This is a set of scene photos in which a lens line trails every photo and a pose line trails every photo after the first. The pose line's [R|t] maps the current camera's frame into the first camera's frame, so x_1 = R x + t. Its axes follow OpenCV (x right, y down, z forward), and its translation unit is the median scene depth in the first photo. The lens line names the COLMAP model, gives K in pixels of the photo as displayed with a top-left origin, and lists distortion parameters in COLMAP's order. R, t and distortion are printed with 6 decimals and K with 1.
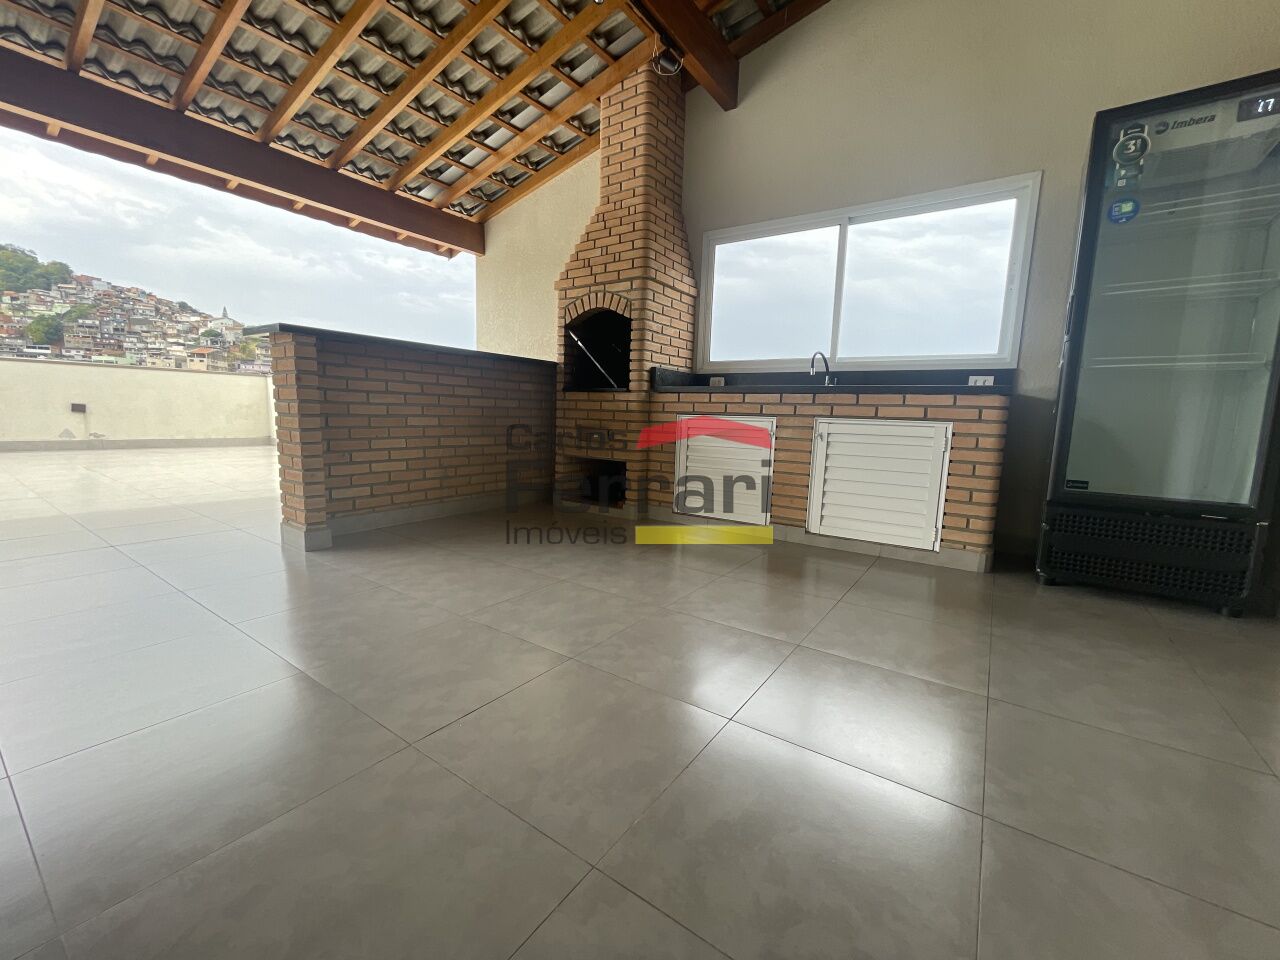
lens RADIAL K [[522.4, 0, 637.2], [0, 522.4, 477.8], [0, 0, 1]] dist [-0.000556, -0.000194]
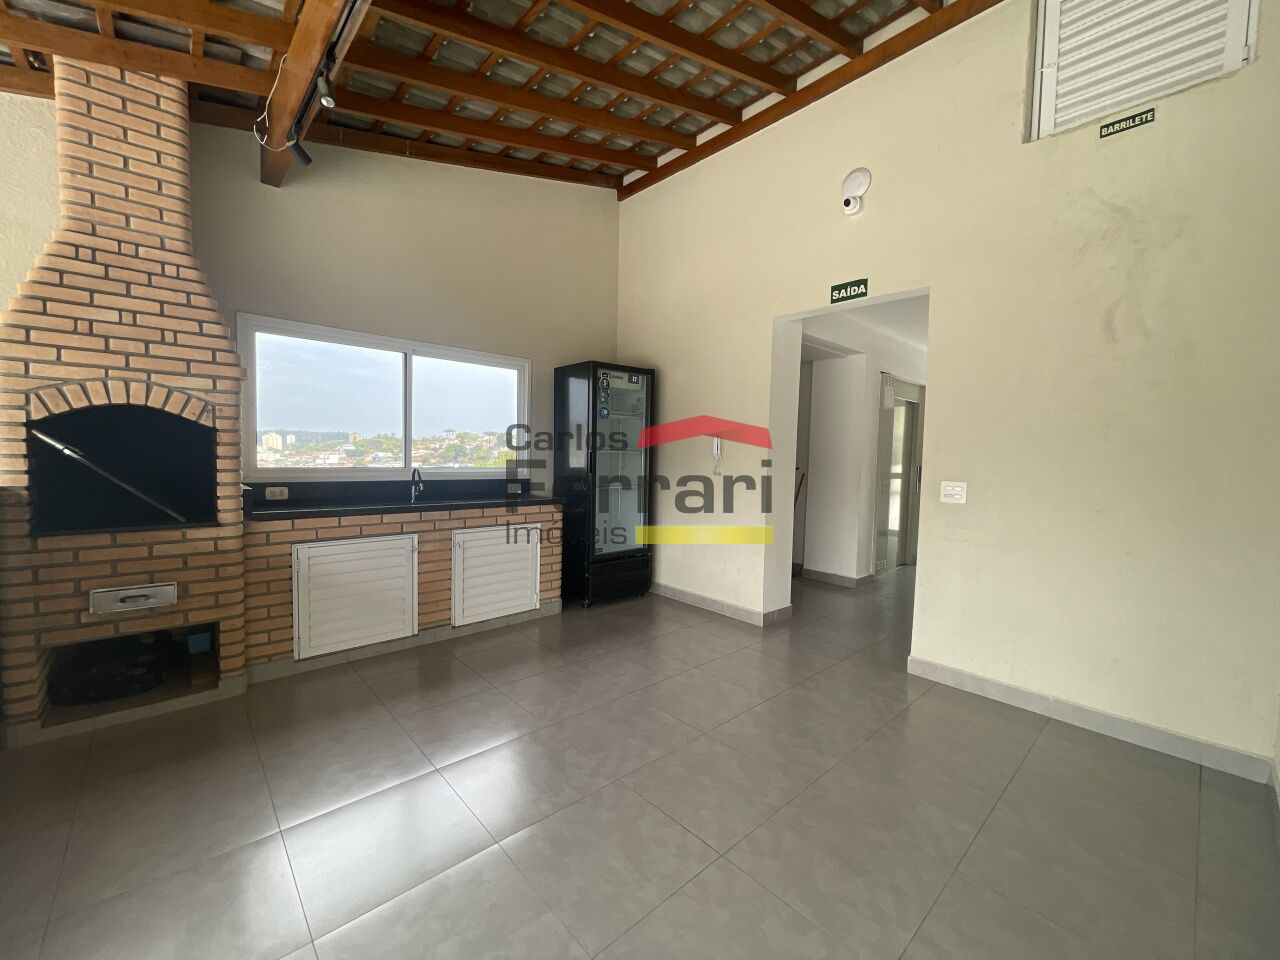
lens RADIAL K [[522.4, 0, 637.2], [0, 522.4, 477.8], [0, 0, 1]] dist [-0.000556, -0.000194]
pose [[0.227053, -0.076663, 0.970860, -0.588546], [0.101376, 0.993342, 0.054729, -0.212884], [-0.968592, 0.085995, 0.233313, 0.254060]]
